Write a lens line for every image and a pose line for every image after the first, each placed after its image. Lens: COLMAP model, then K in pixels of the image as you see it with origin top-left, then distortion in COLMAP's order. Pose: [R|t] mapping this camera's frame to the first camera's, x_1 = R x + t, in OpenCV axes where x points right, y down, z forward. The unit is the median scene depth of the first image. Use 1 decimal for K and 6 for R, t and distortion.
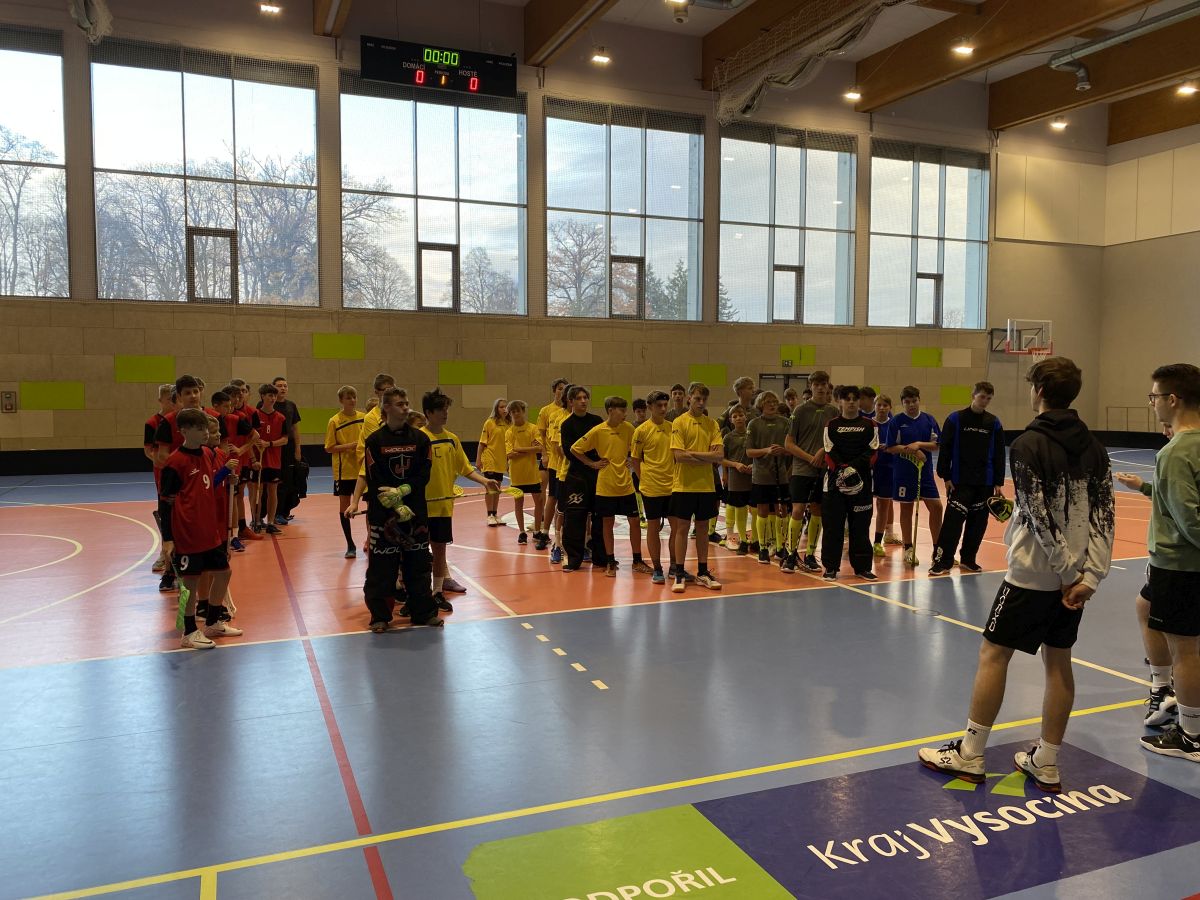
lens RADIAL K [[922.1, 0, 620.0], [0, 922.1, 437.3], [0, 0, 1]] dist [0.036443, -0.025951]
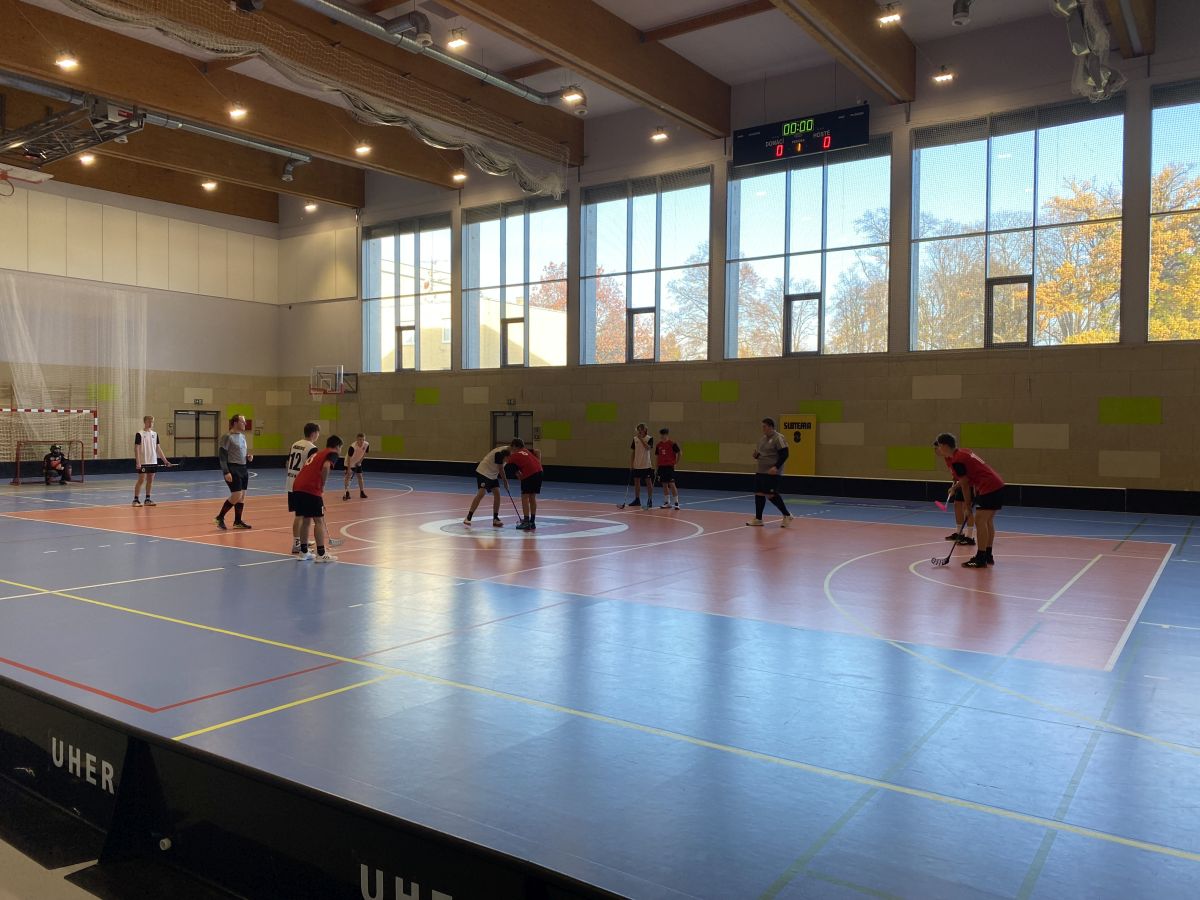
lens RADIAL K [[922.1, 0, 651.4], [0, 922.1, 446.9], [0, 0, 1]] dist [0.036443, -0.025951]
pose [[0.552697, 0.021161, -0.833114, 0.574715], [-0.049431, 0.998750, -0.007425, -0.010598], [0.831915, 0.045285, 0.553052, 0.233540]]
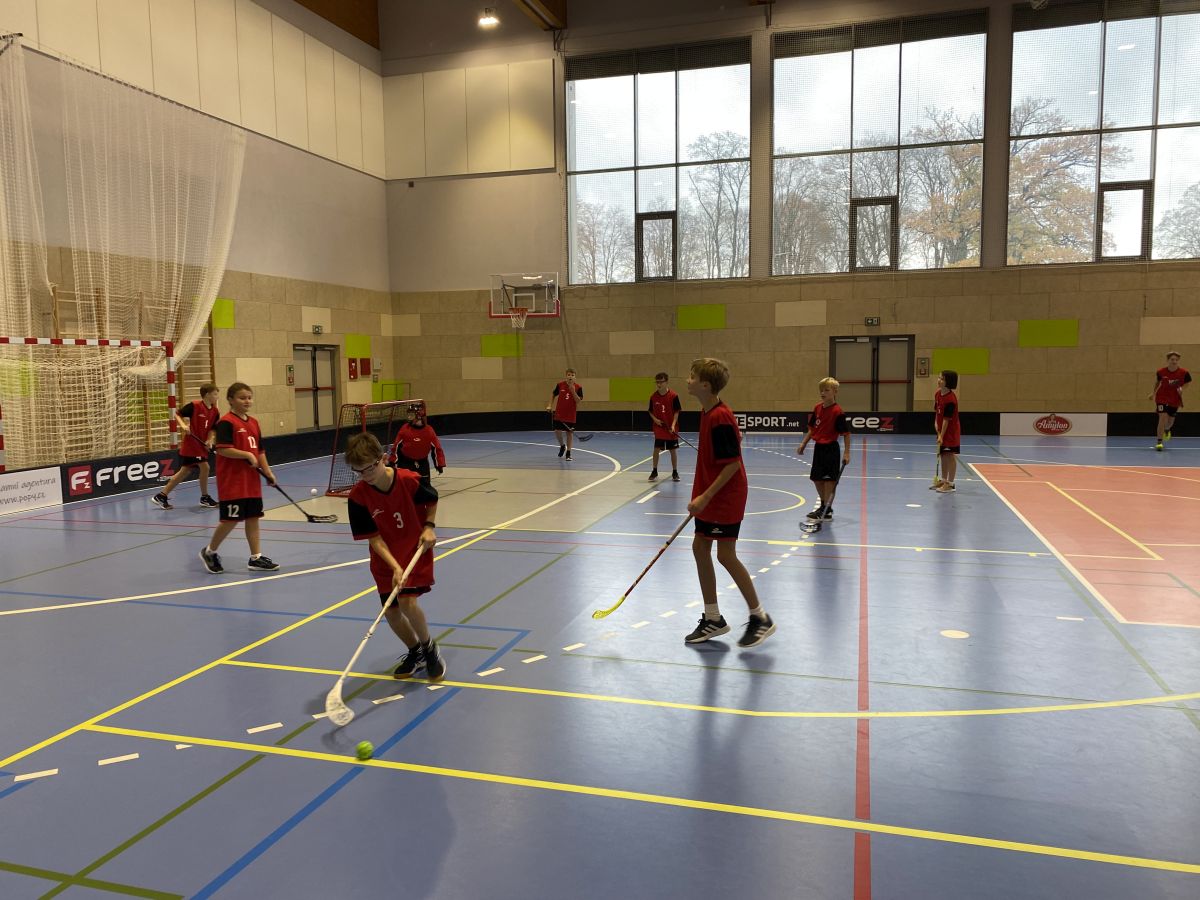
lens RADIAL K [[922.1, 0, 590.6], [0, 922.1, 449.6], [0, 0, 1]] dist [0.036443, -0.025951]
pose [[0.771569, 0.050495, -0.634139, 0.371194], [-0.017625, 0.998159, 0.058035, -0.007515], [0.635902, -0.033601, 0.771038, 0.154461]]
